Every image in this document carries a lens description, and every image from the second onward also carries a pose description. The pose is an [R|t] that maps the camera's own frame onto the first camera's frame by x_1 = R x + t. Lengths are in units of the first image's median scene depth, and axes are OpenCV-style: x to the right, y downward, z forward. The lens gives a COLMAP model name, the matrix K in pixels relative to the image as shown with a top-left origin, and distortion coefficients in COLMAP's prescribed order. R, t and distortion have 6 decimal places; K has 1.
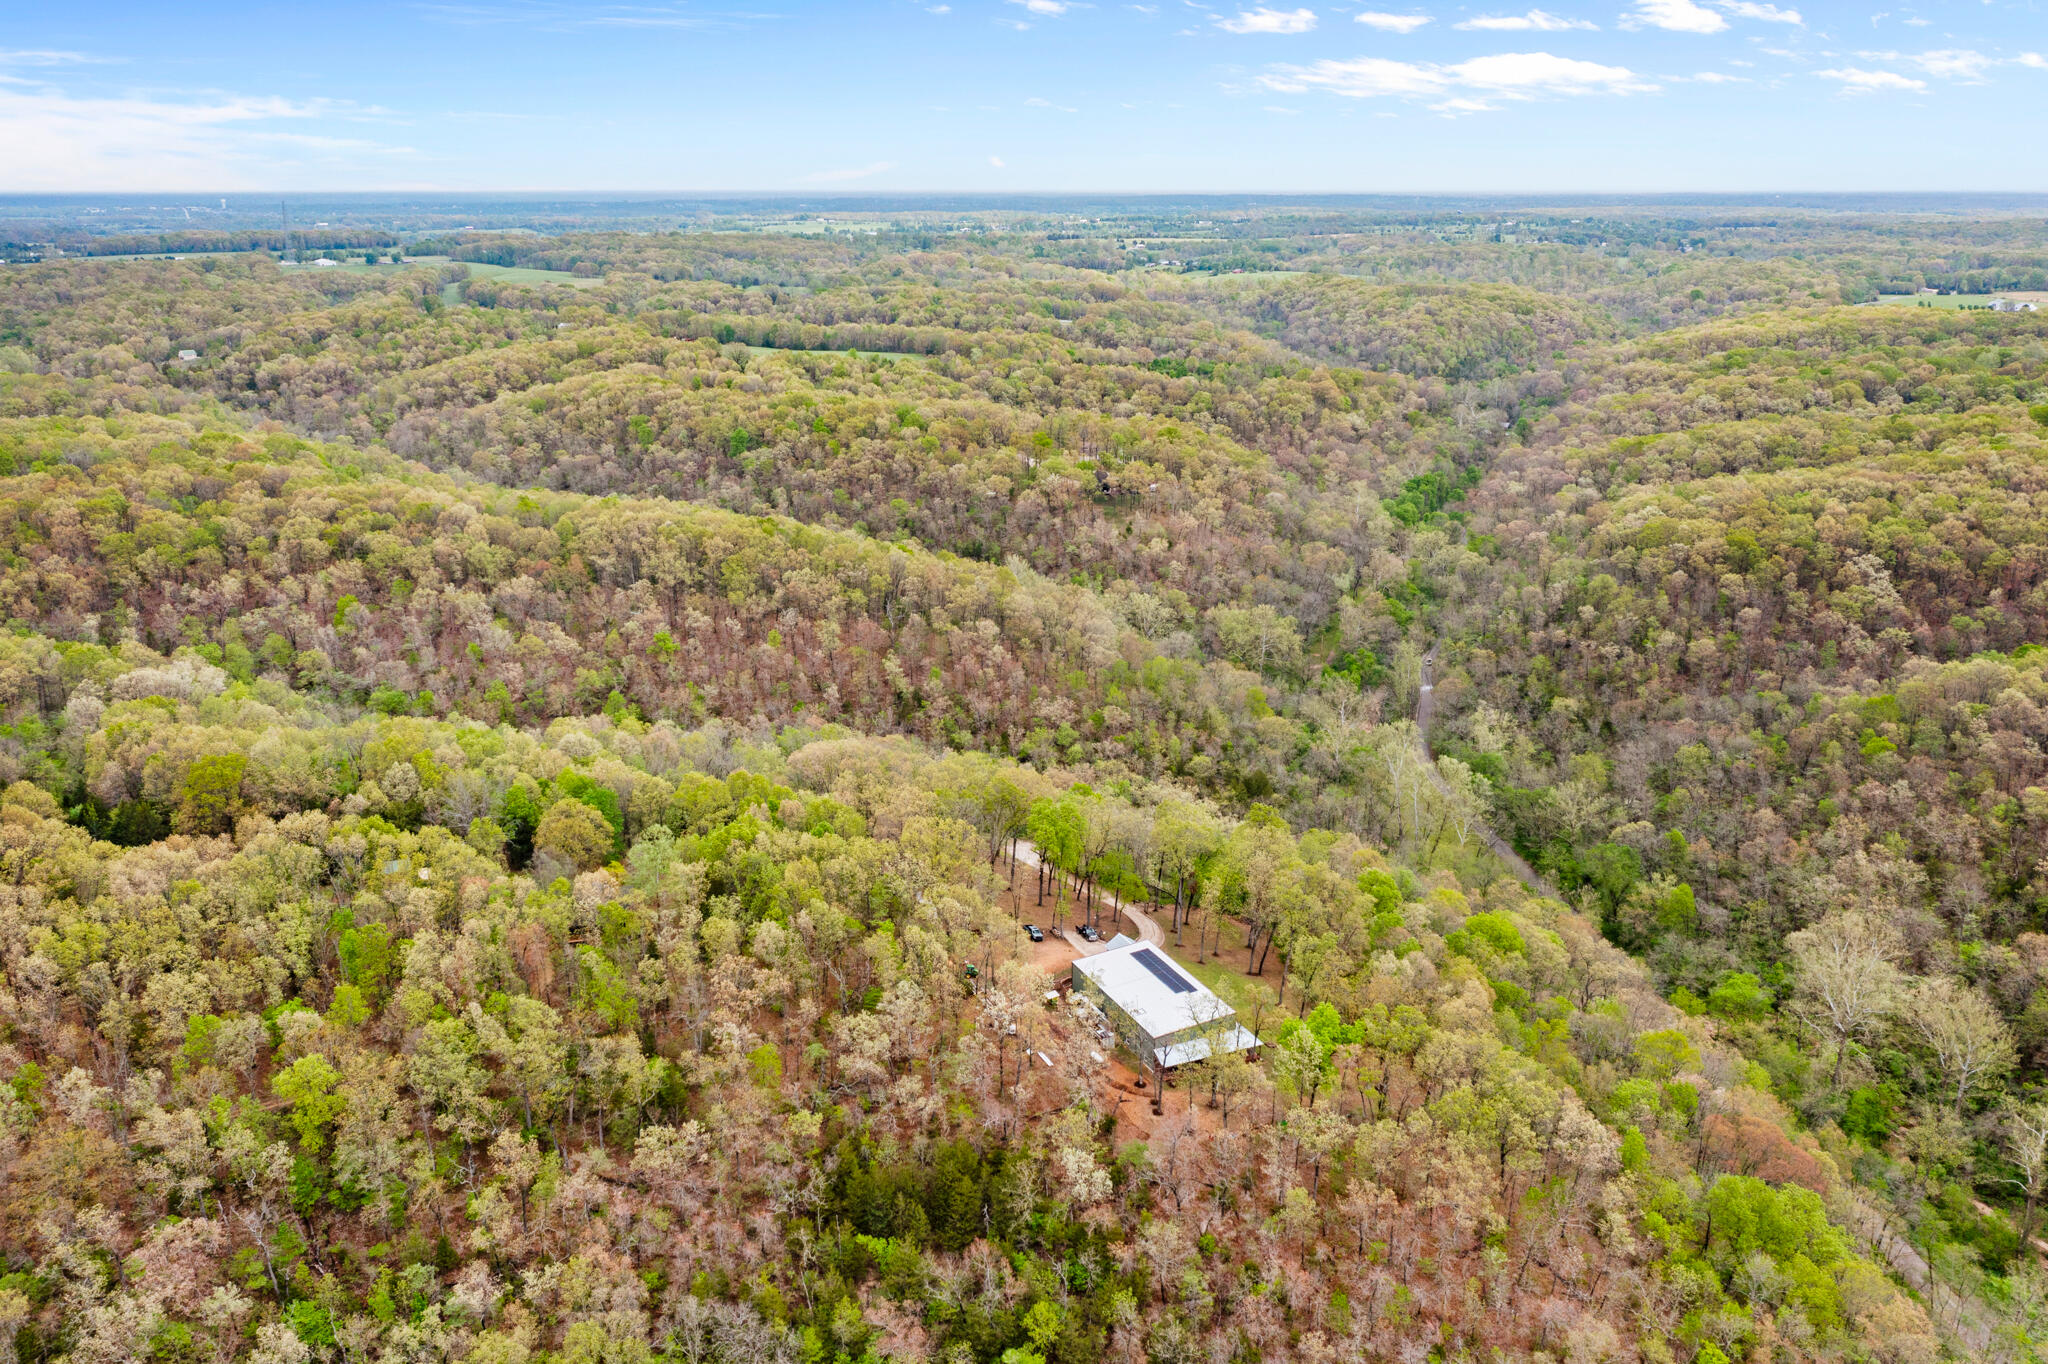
lens RADIAL K [[1618.2, 0, 1024.3], [0, 1618.2, 687.0], [0, 0, 1]] dist [0.003991, 0.016386]
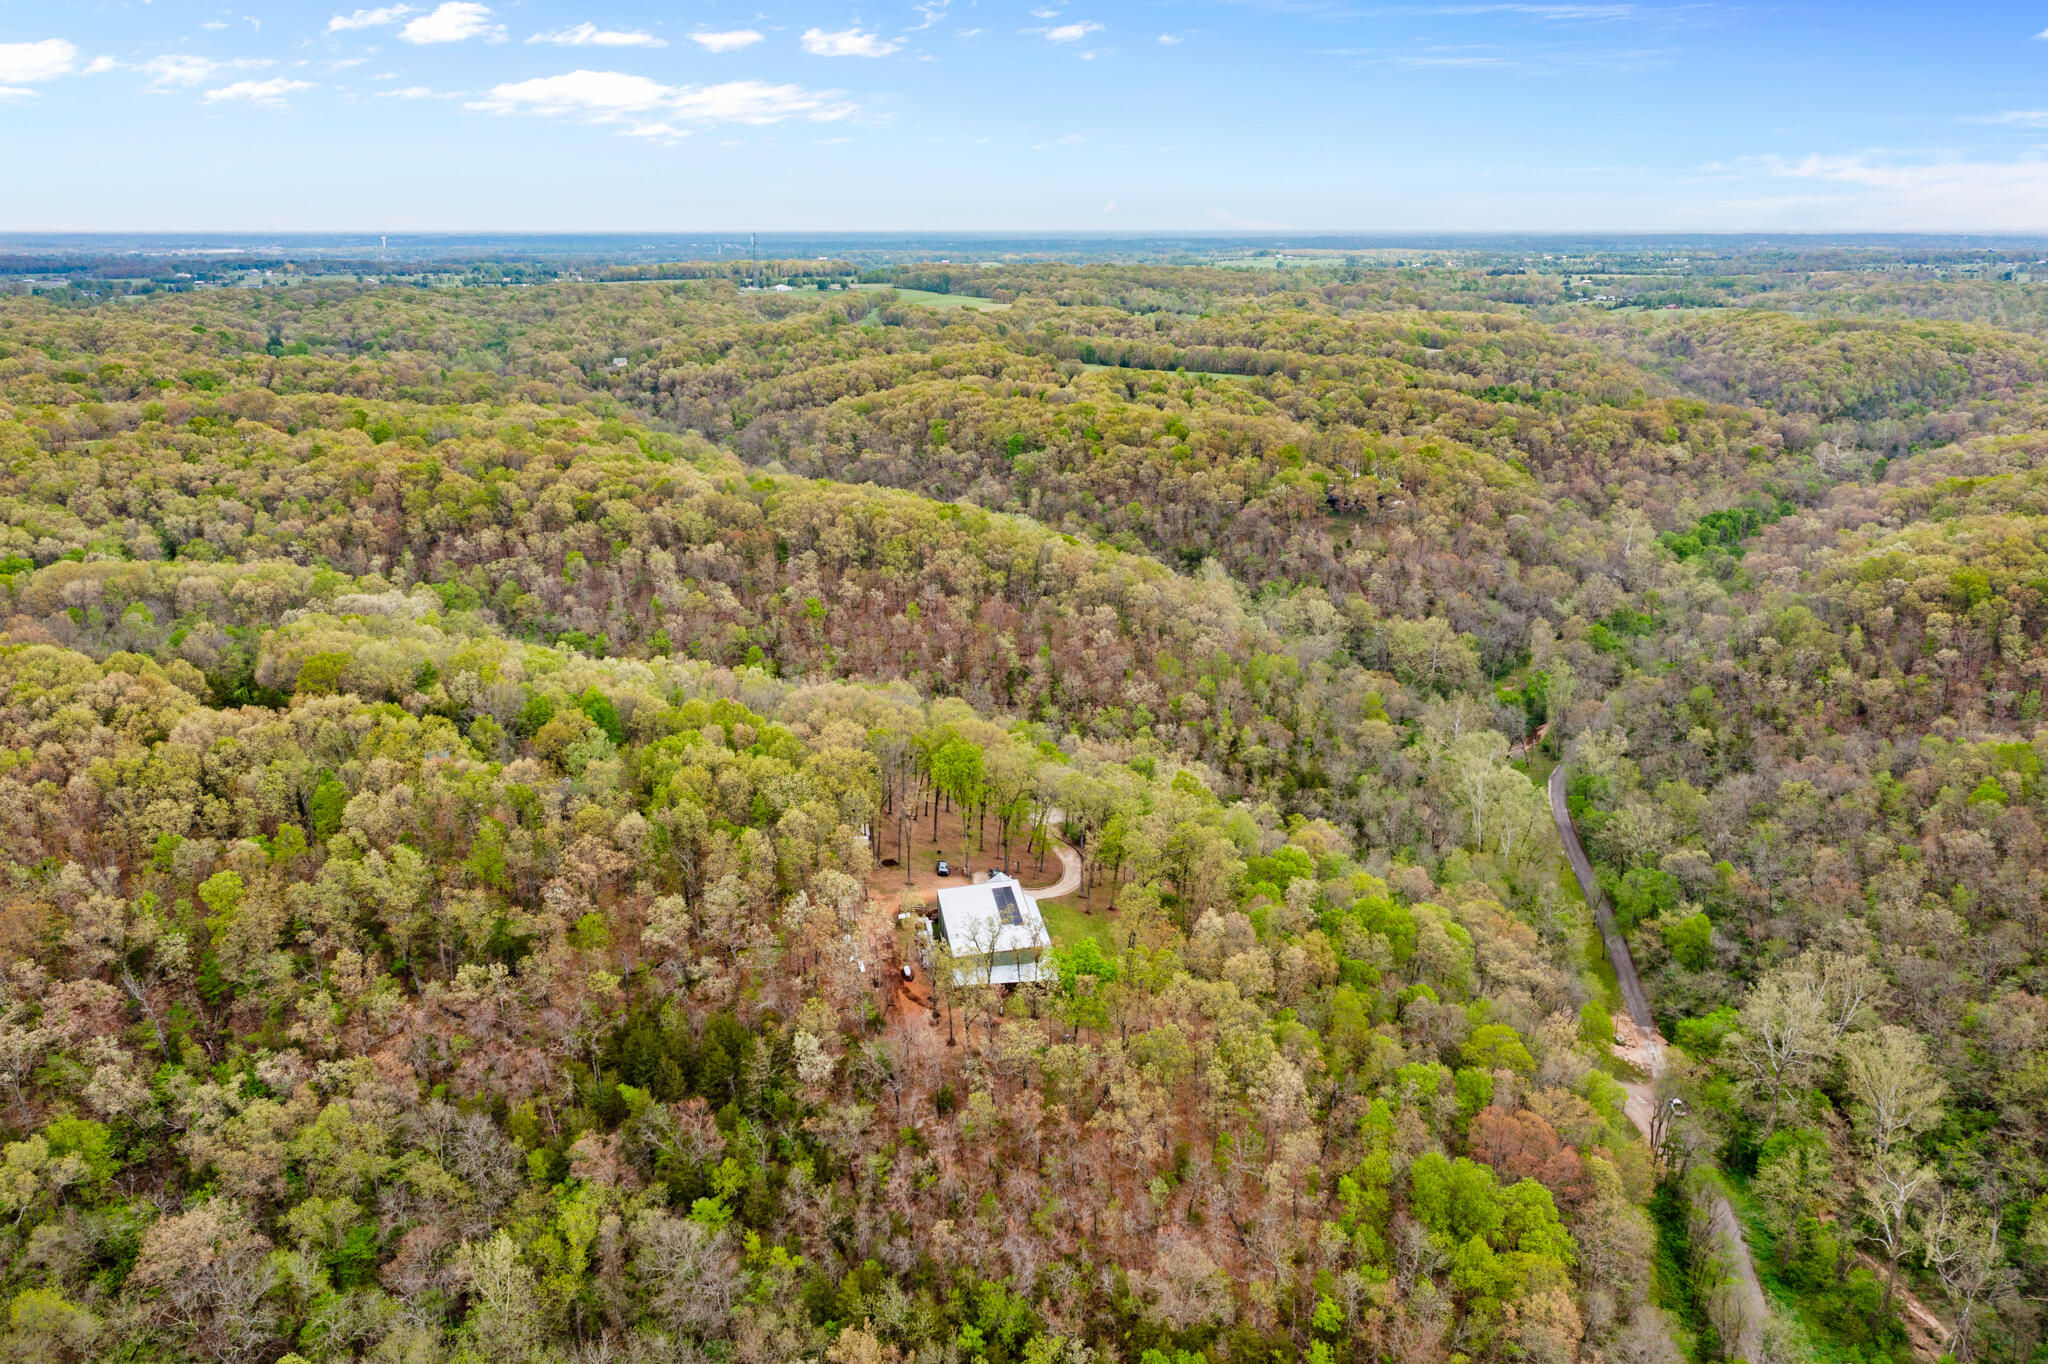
lens RADIAL K [[1618.2, 0, 1032.0], [0, 1618.2, 678.0], [0, 0, 1]] dist [0.003991, 0.016386]
pose [[0.961204, 0.075143, -0.265406, 0.131195], [-0.082340, 0.996475, -0.016079, 0.015693], [0.263262, 0.037309, 0.964003, -0.004278]]
